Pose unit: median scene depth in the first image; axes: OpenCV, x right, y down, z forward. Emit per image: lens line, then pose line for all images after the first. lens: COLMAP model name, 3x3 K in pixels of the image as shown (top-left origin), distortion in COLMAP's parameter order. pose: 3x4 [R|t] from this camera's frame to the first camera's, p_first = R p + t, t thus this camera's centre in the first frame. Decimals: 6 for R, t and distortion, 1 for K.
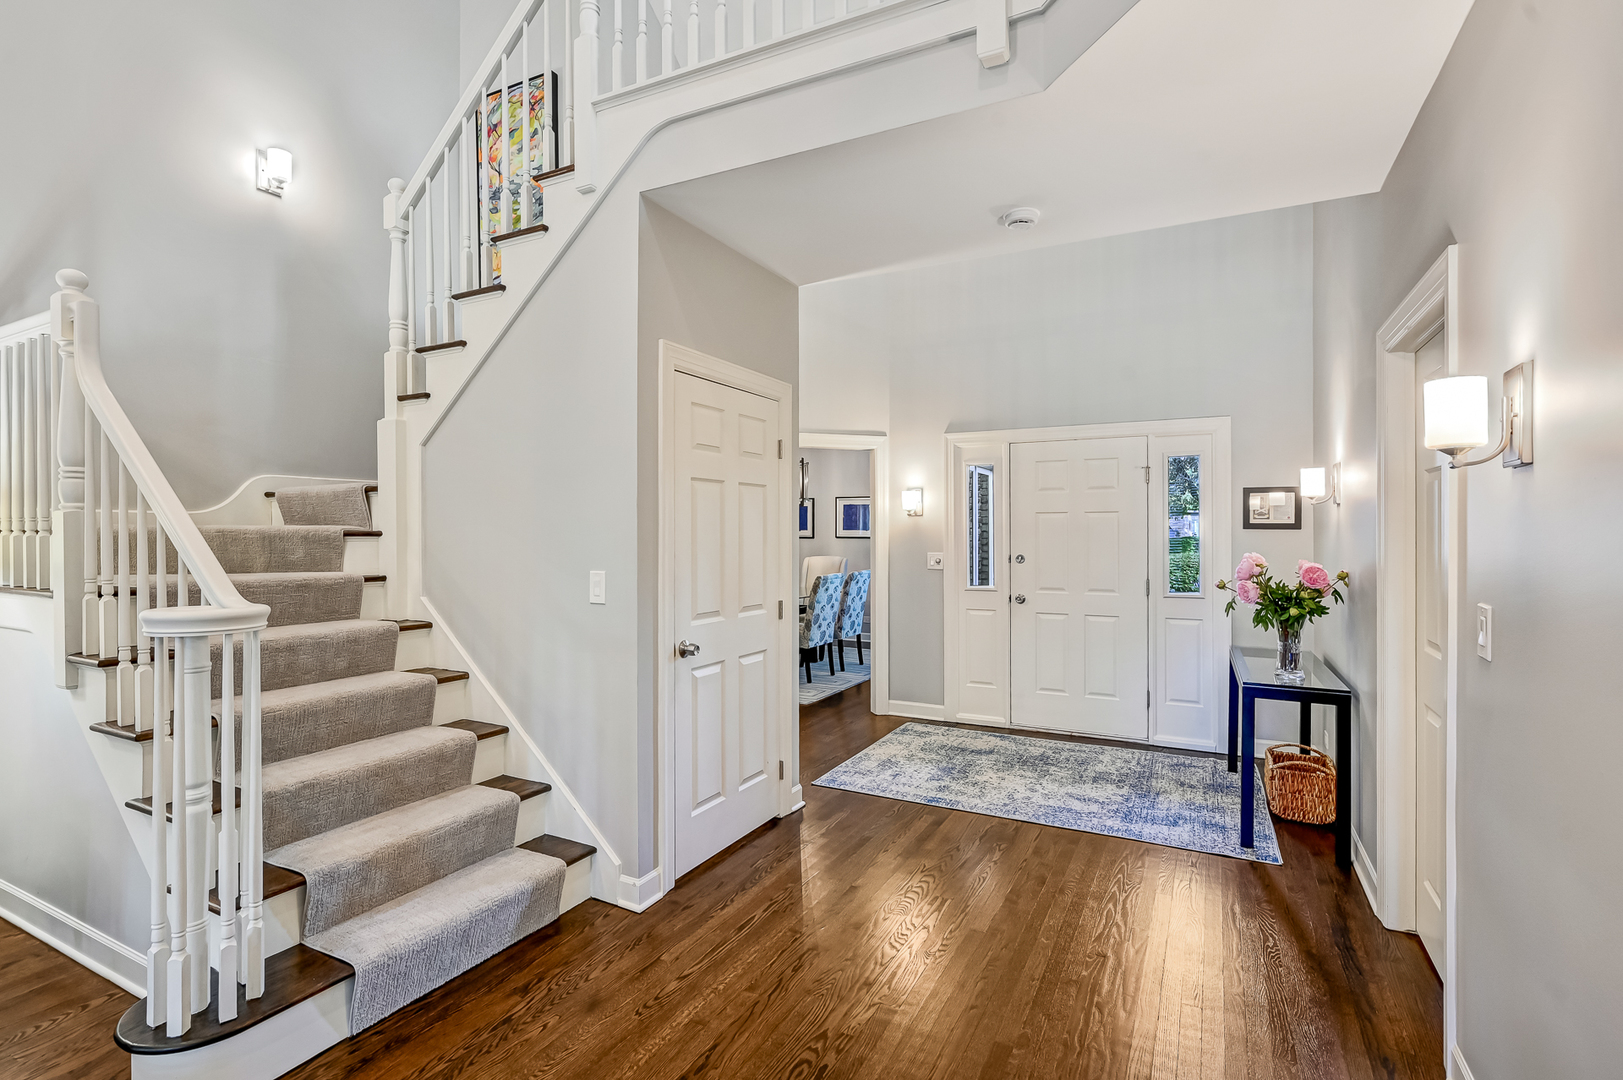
lens RADIAL K [[766.6, 0, 809.6], [0, 766.6, 538.1], [0, 0, 1]] dist [0.000008, 0.000000]
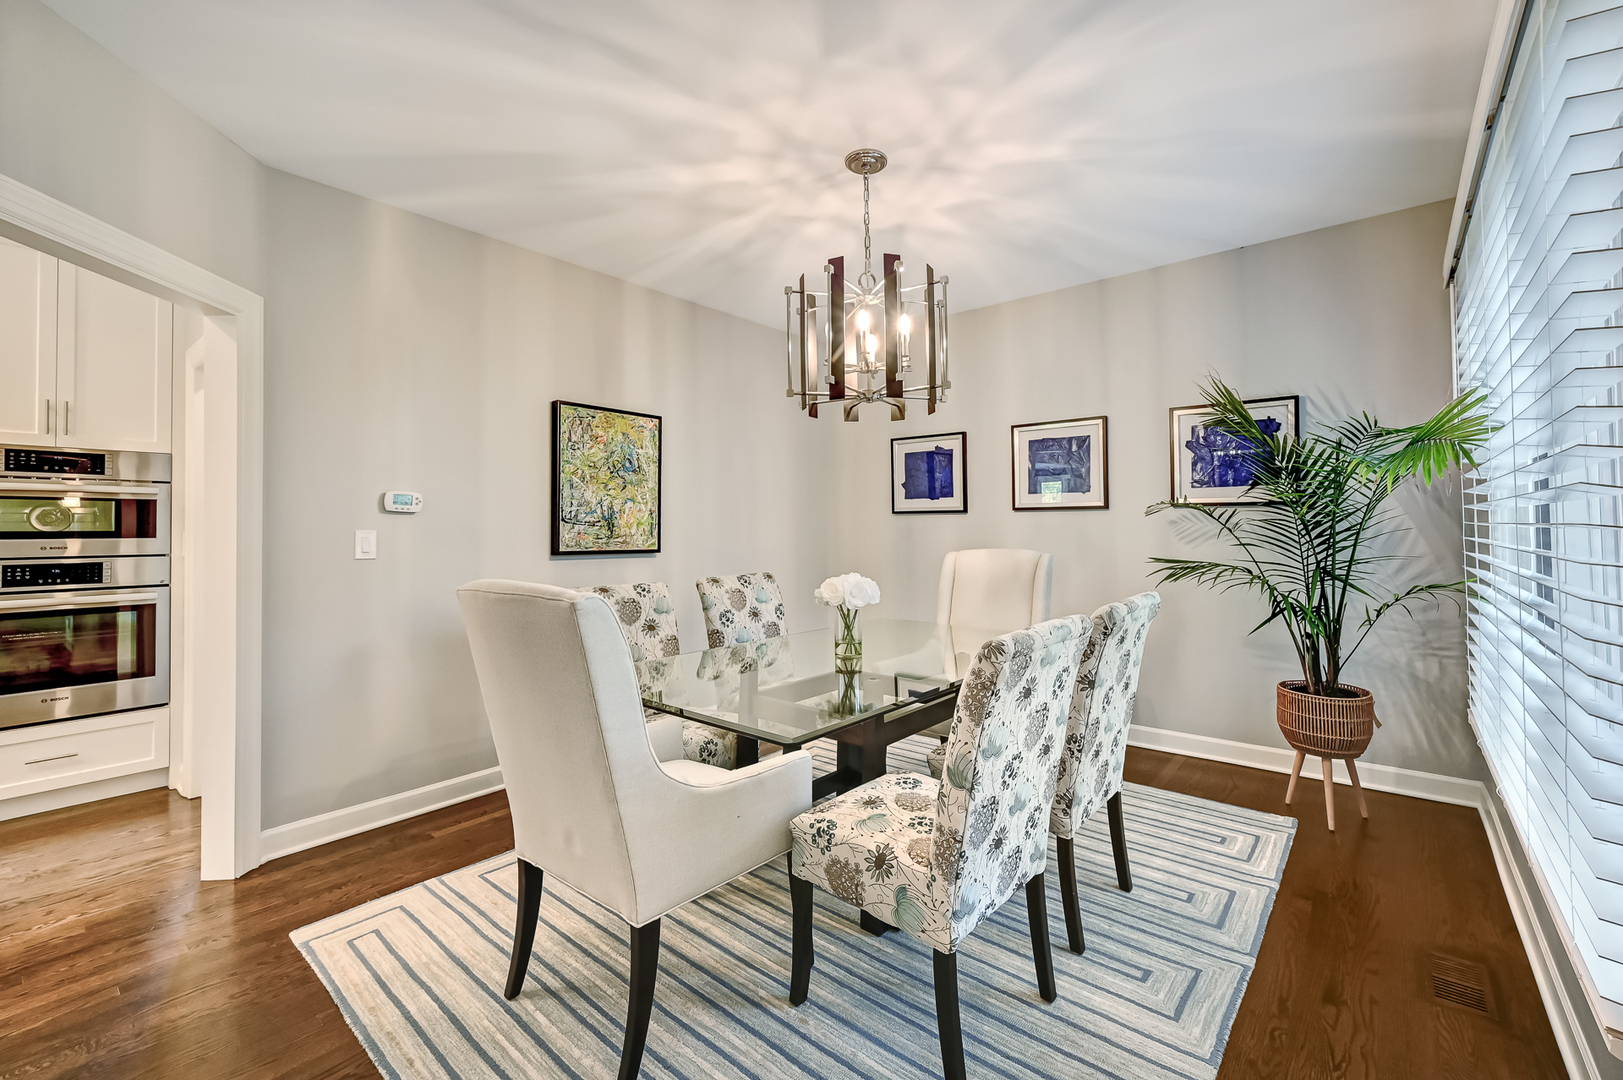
lens RADIAL K [[704.5, 0, 826.8], [0, 704.5, 509.7], [0, 0, 1]] dist [-0.000519, 0.000010]
pose [[0.982294, -0.013898, -0.186830, 0.002884], [0.008326, 0.999498, -0.030575, 0.016036], [0.187161, 0.028478, 0.981916, 0.726572]]
